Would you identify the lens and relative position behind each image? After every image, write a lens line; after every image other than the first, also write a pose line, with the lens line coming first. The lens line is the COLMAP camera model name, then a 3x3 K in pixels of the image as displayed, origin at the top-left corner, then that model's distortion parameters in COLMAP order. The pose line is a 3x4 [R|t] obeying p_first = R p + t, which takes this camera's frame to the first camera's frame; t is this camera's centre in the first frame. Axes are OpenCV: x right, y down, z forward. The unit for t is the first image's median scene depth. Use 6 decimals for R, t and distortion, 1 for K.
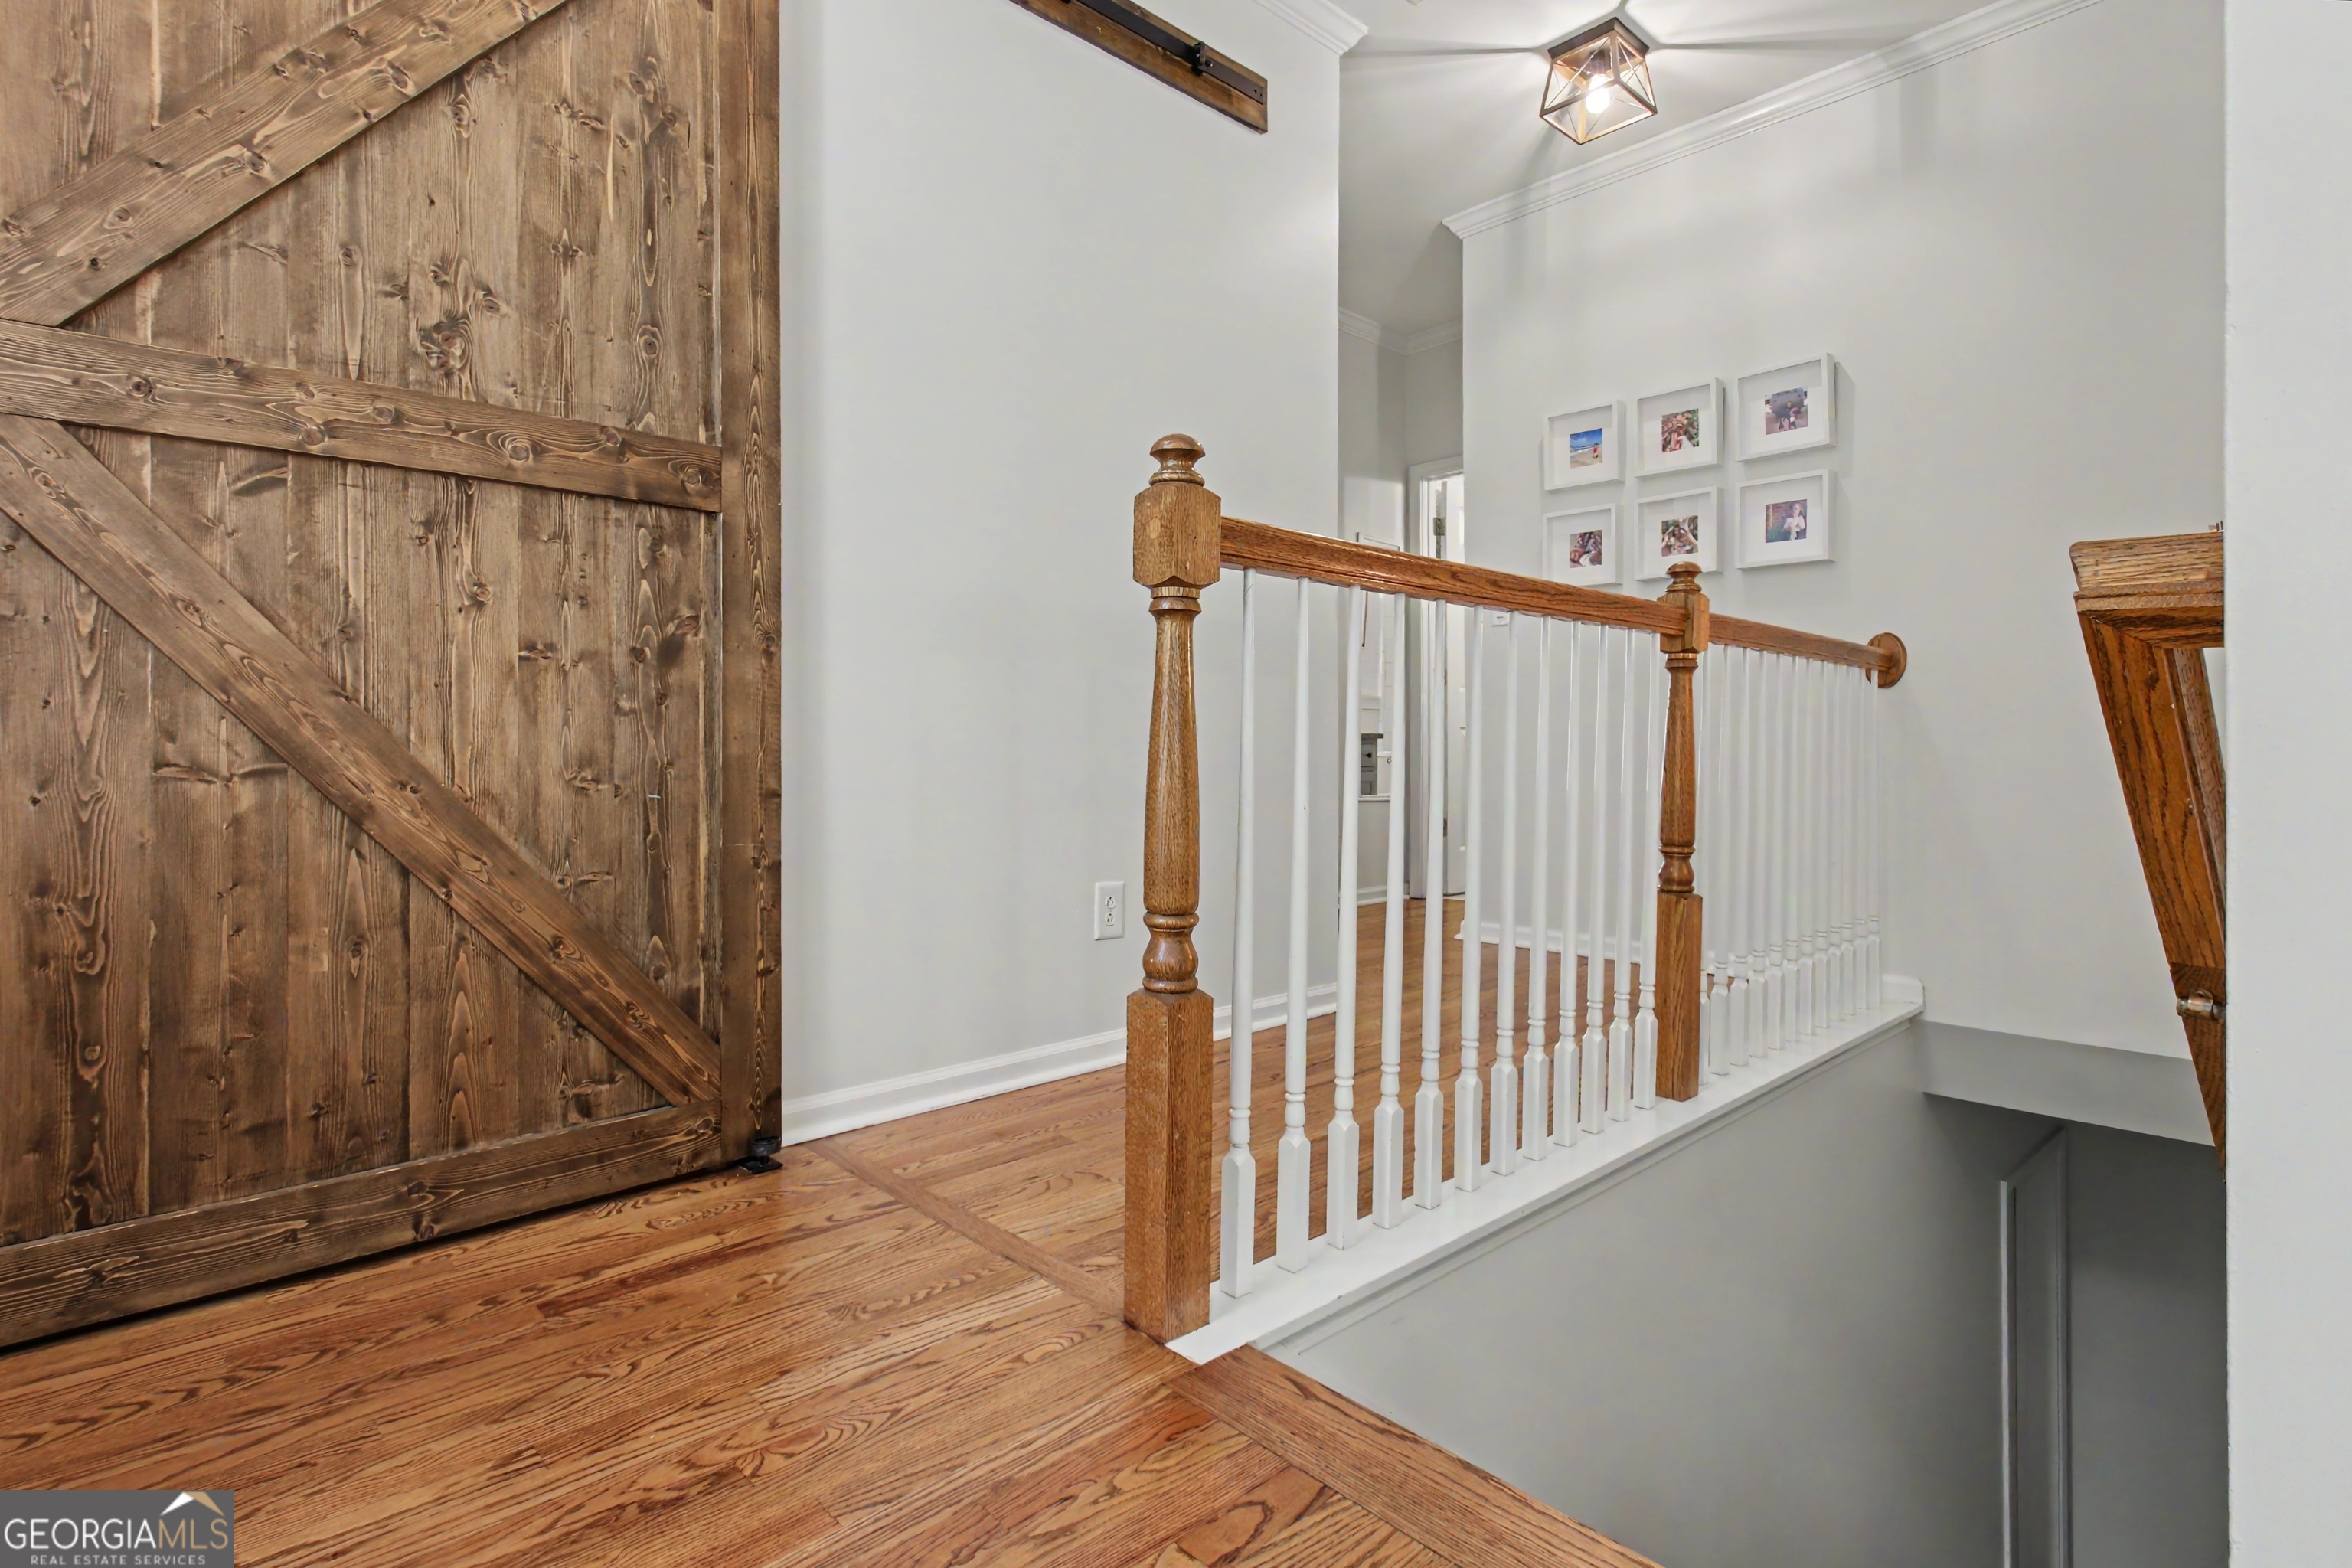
lens RADIAL K [[1187.4, 0, 1185.0], [0, 1187.4, 736.7], [0, 0, 1]] dist [0.020406, -0.001887]
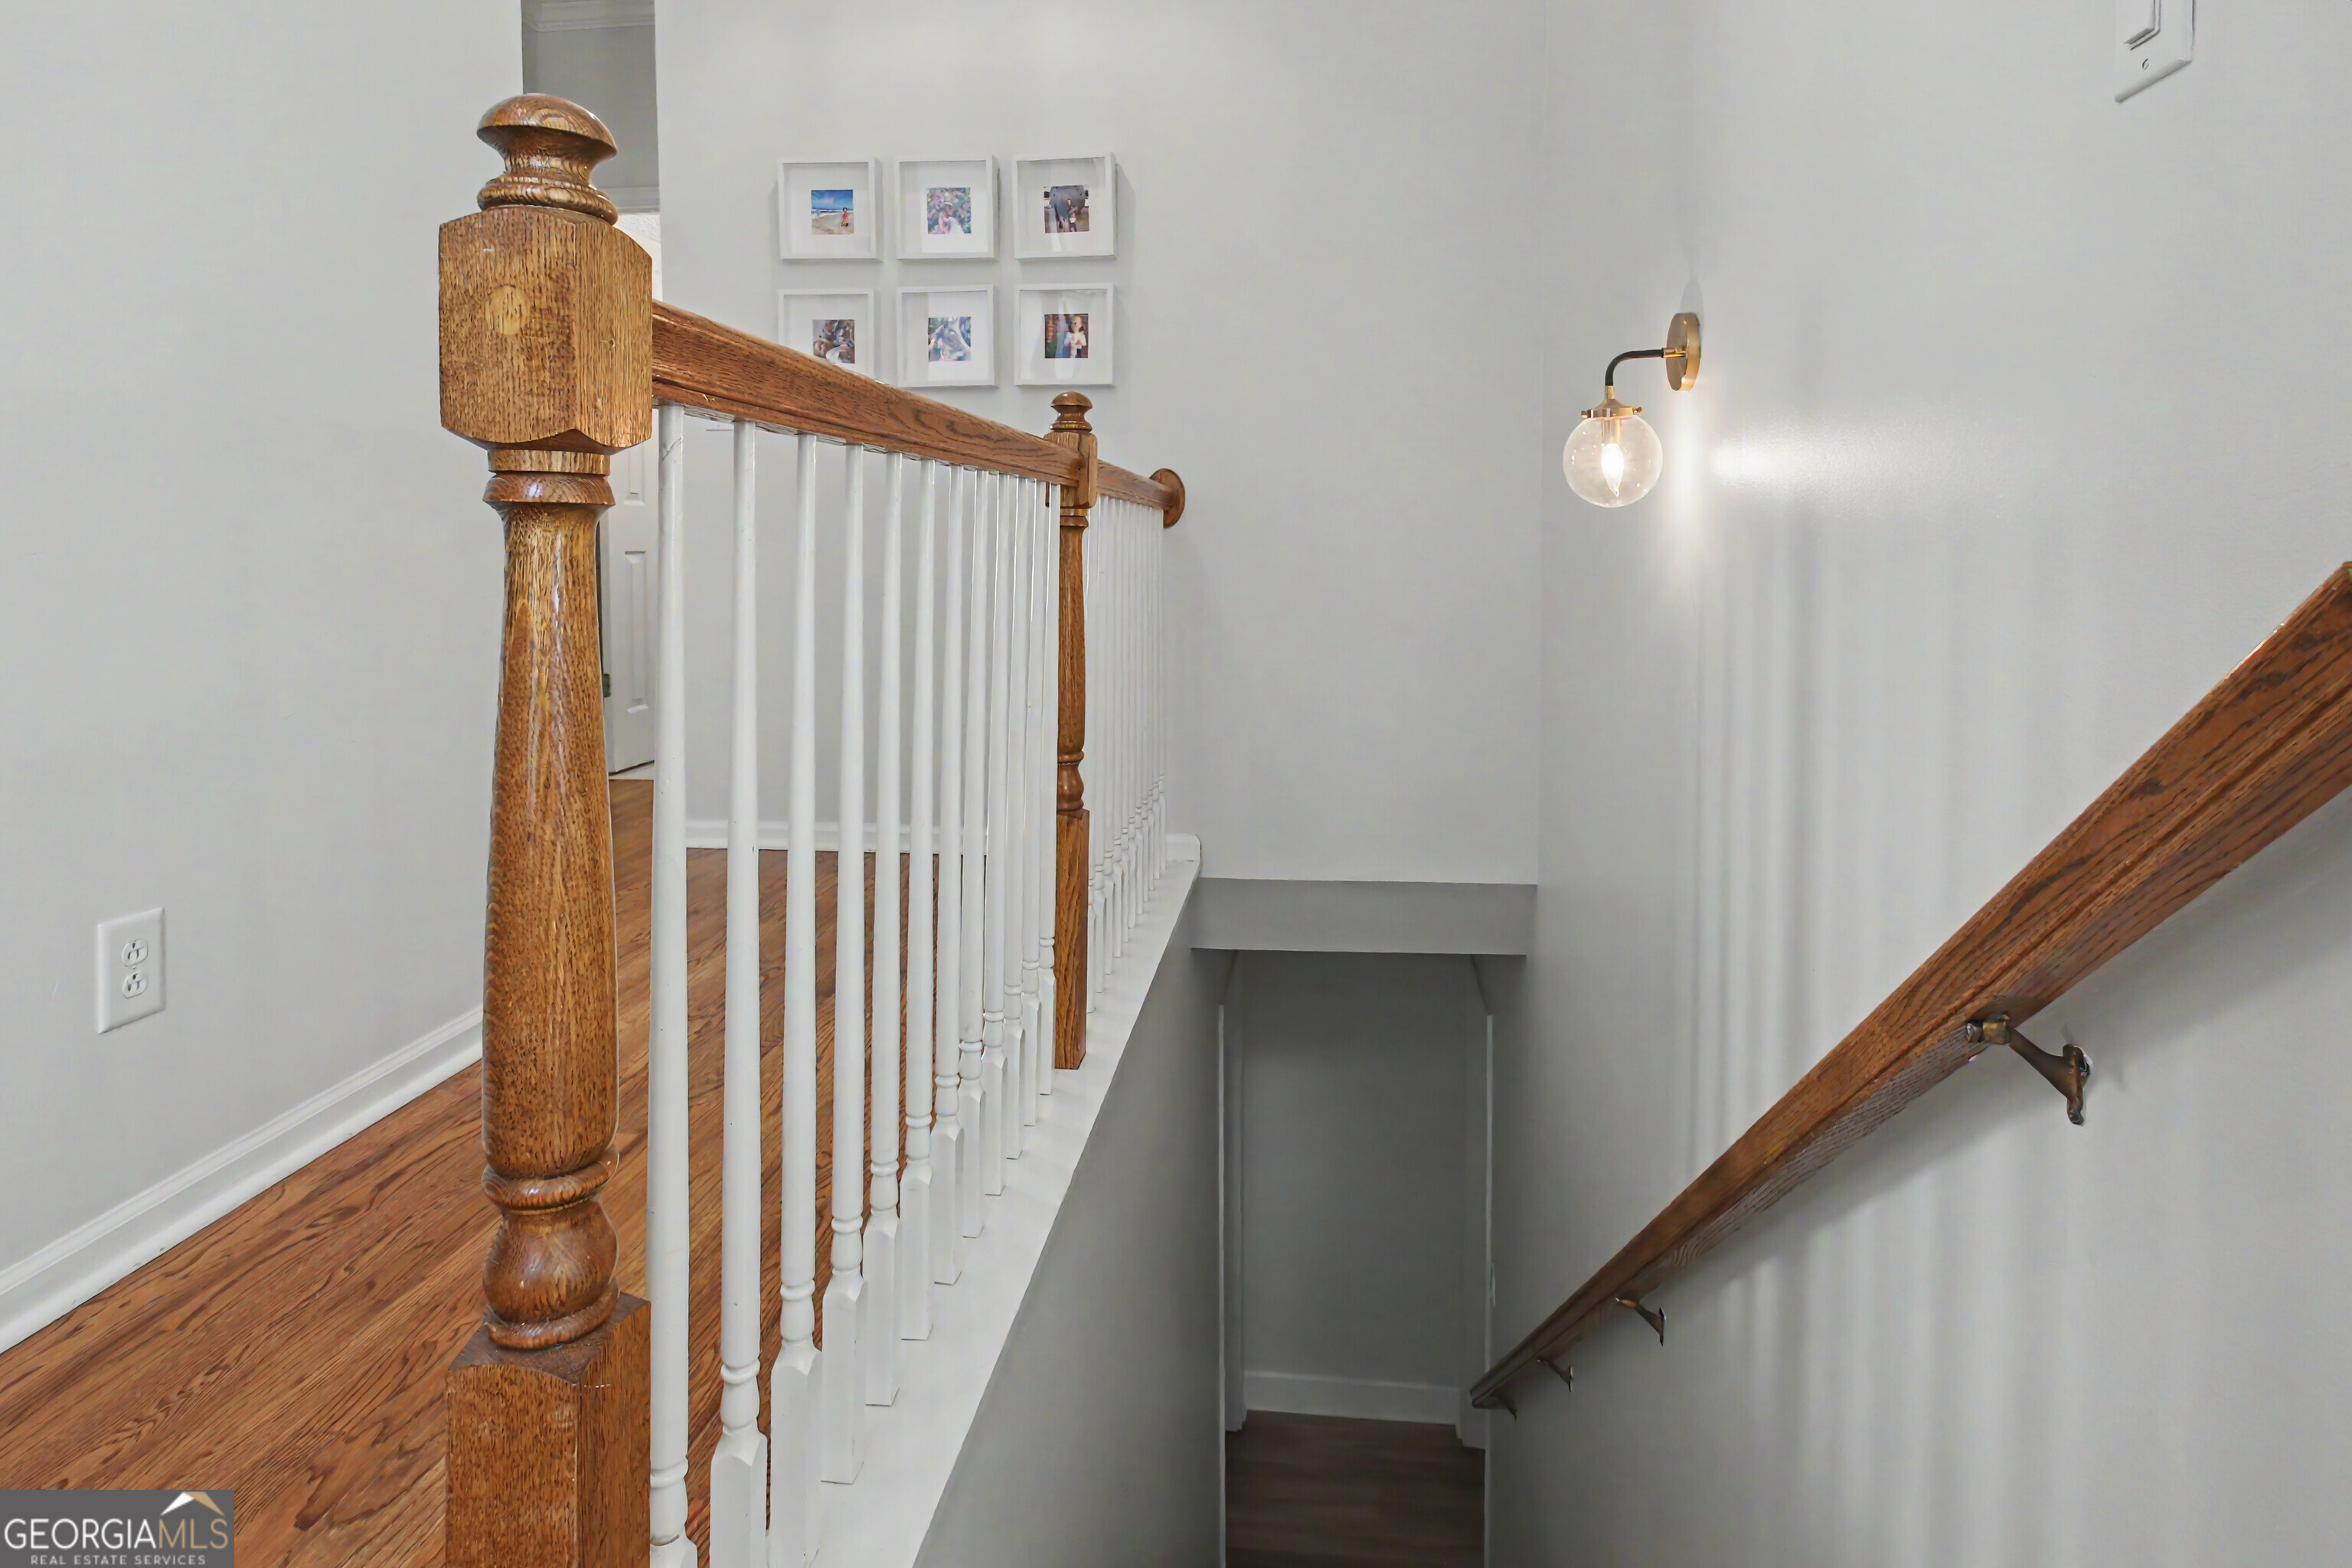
lens RADIAL K [[1320.1, 0, 1213.3], [0, 1320.1, 597.1], [0, 0, 1]] dist [-0.000866, -0.000260]
pose [[0.753225, -0.028855, 0.657130, -0.082293], [-0.007285, 0.998610, 0.052200, -0.054292], [-0.657723, -0.044106, 0.751968, 0.256926]]
